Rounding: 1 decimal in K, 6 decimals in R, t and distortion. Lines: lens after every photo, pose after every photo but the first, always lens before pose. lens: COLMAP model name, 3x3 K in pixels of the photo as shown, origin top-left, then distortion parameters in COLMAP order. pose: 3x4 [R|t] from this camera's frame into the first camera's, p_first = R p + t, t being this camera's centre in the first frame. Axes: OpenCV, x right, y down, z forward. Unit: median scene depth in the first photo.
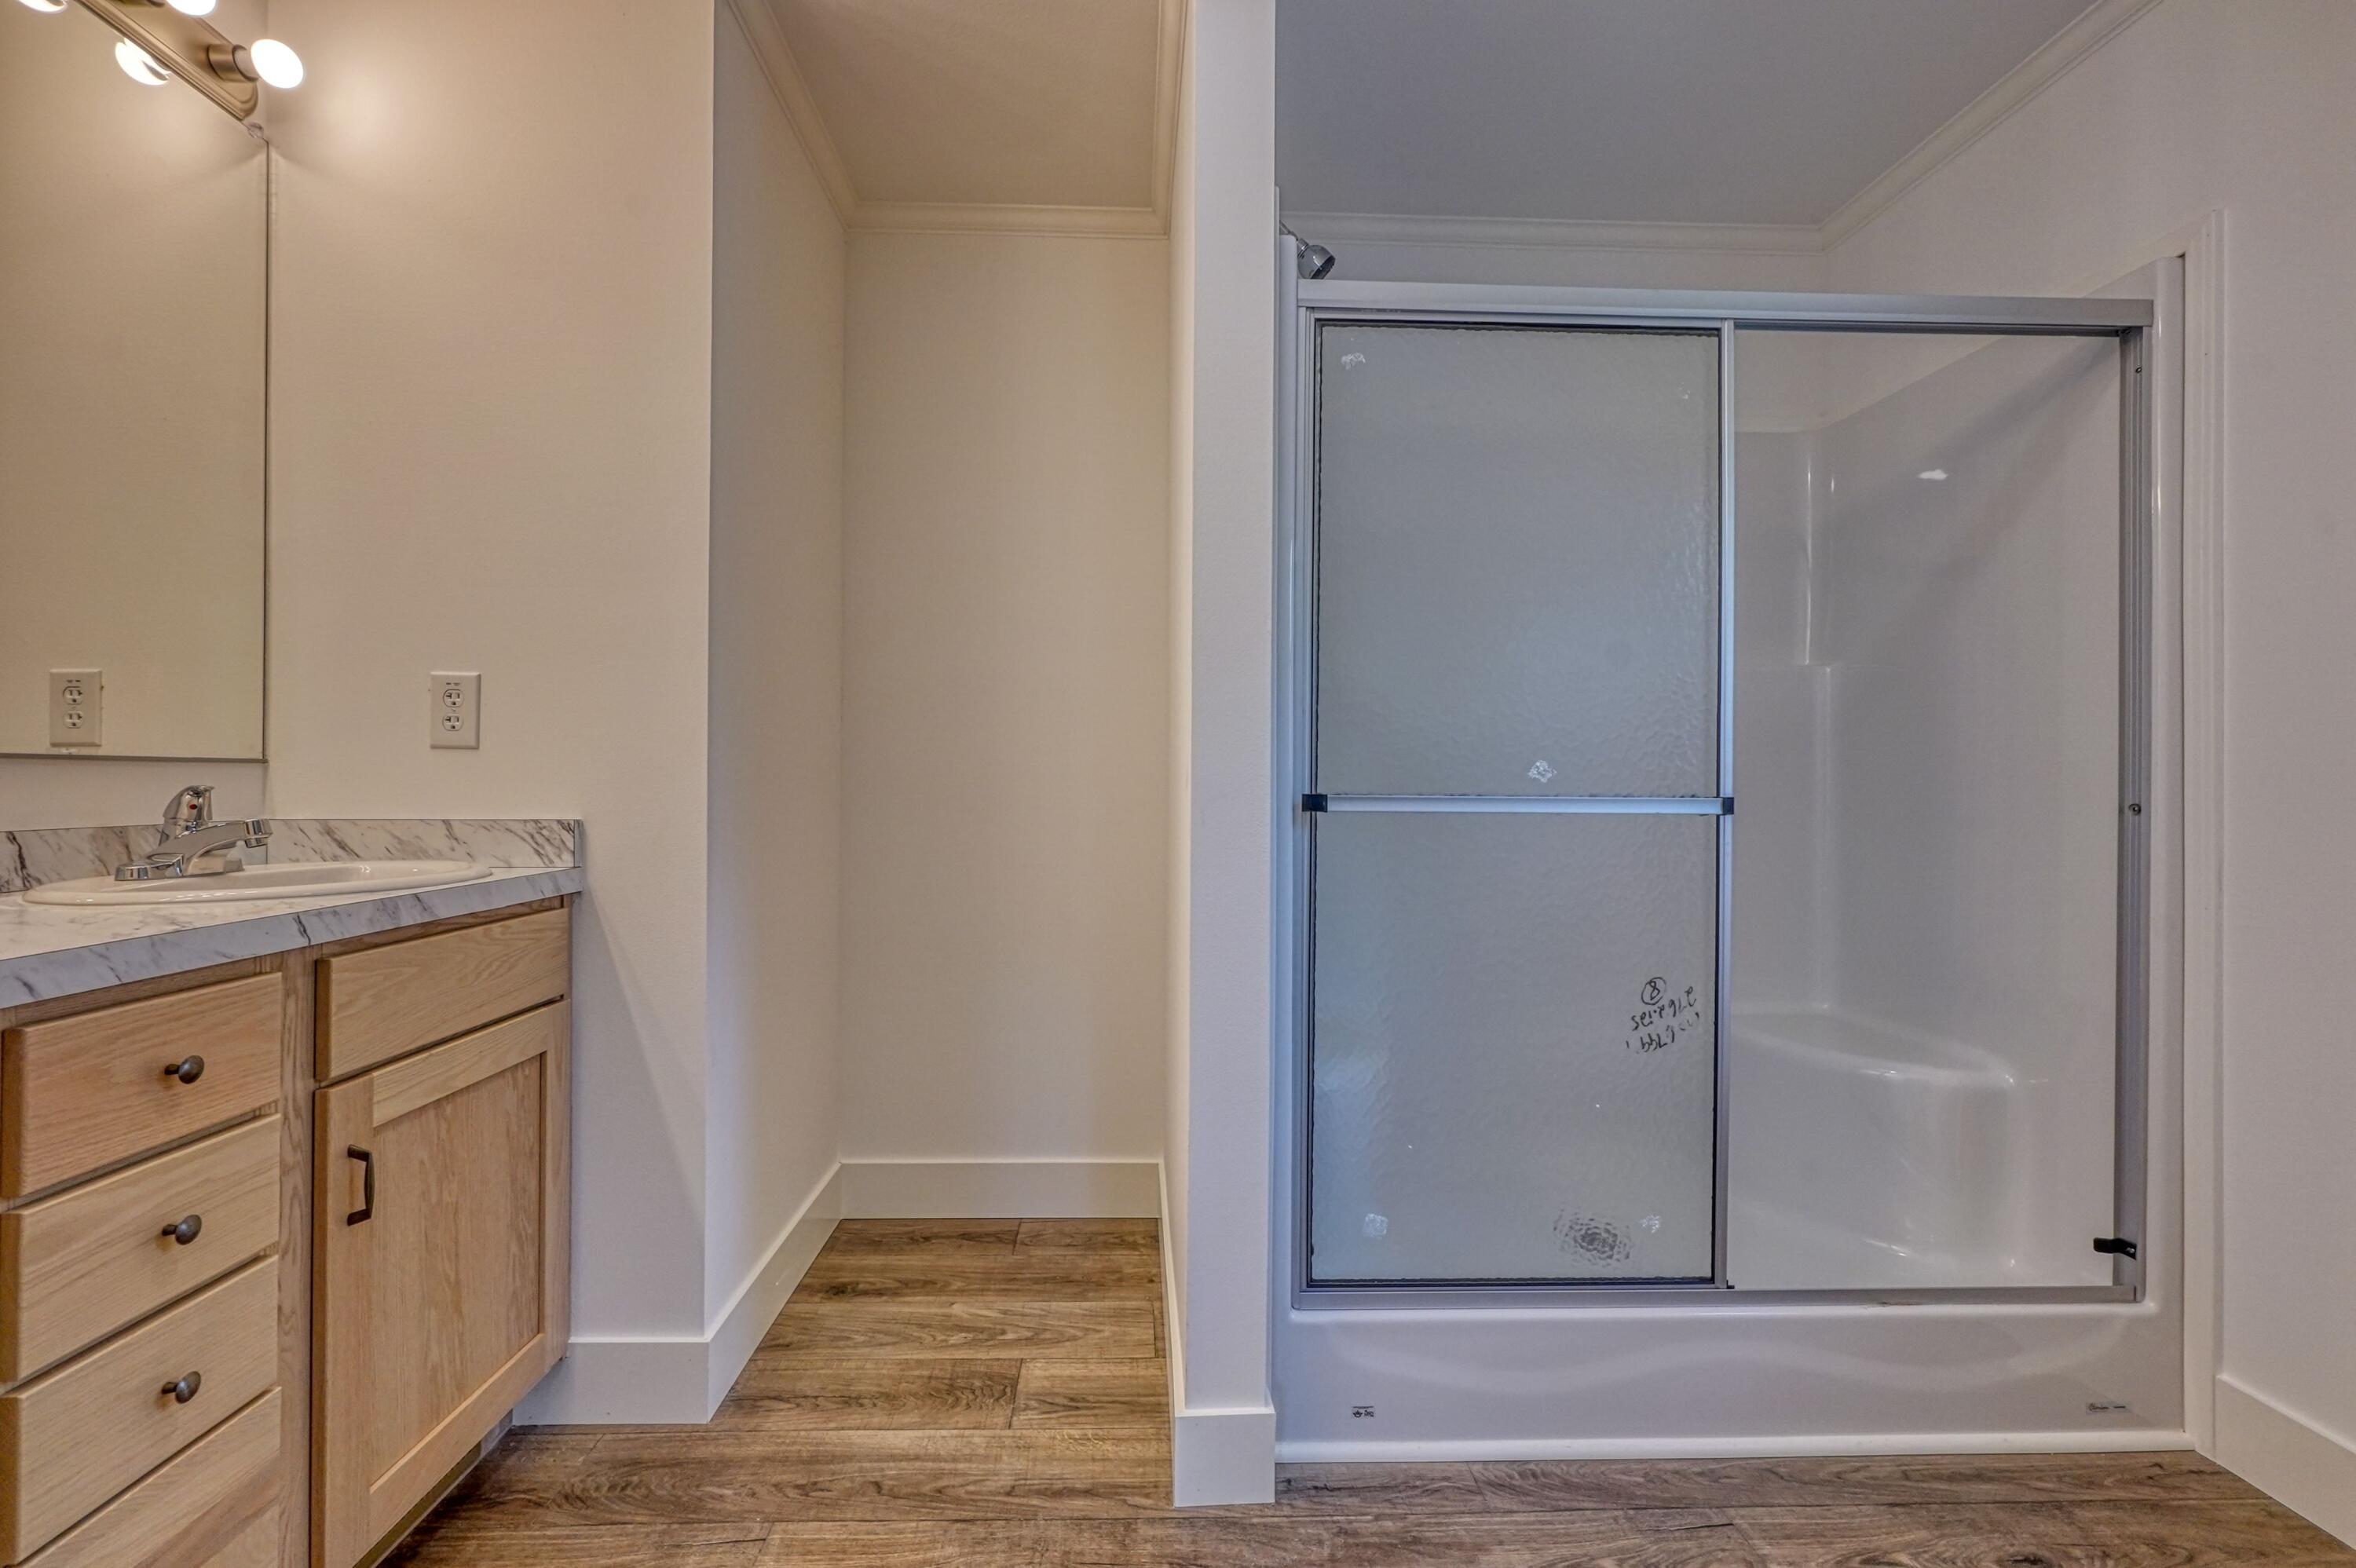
lens RADIAL K [[1020.3, 0, 1182.4], [0, 1020.3, 781.0], [0, 0, 1]] dist [-0.002998, 0.003541]
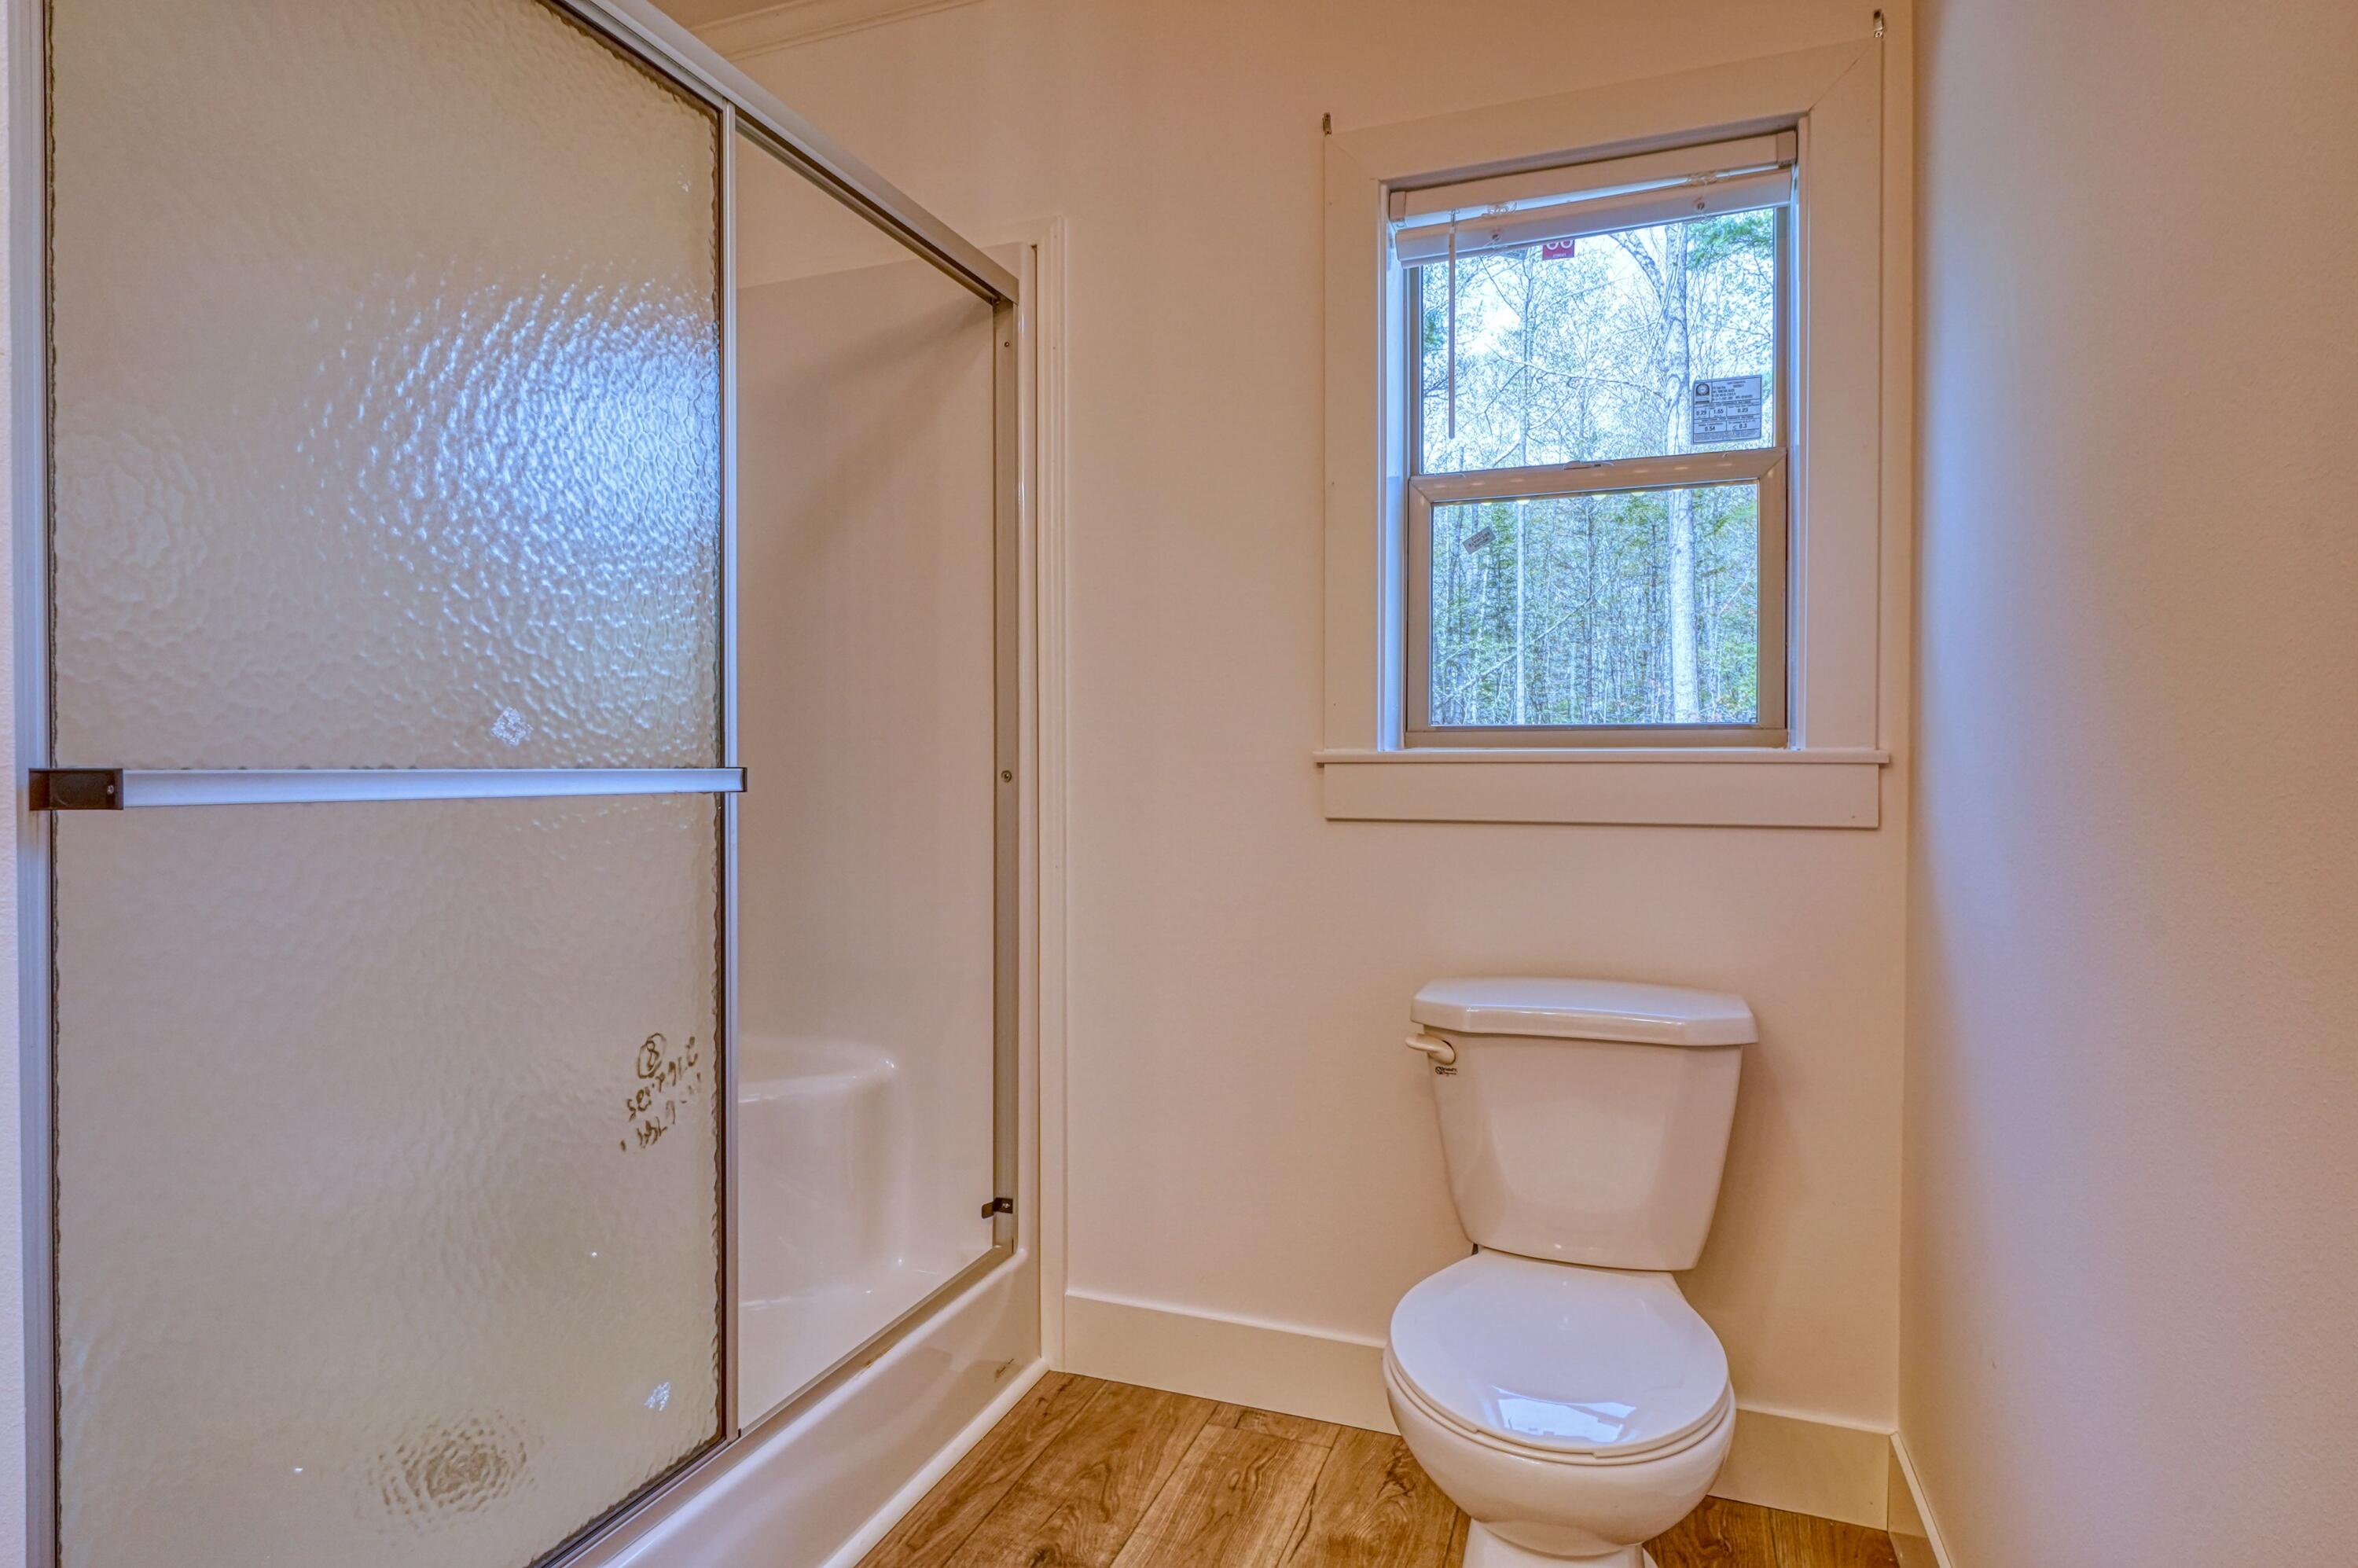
lens RADIAL K [[1272.7, 0, 1183.9], [0, 1272.7, 780.3], [0, 0, 1]] dist [-0.003658, 0.000214]
pose [[0.389740, -0.018347, 0.920742, -0.173072], [-0.000675, 0.999796, 0.020208, 0.006445], [-0.920925, -0.008498, 0.389648, 0.348537]]
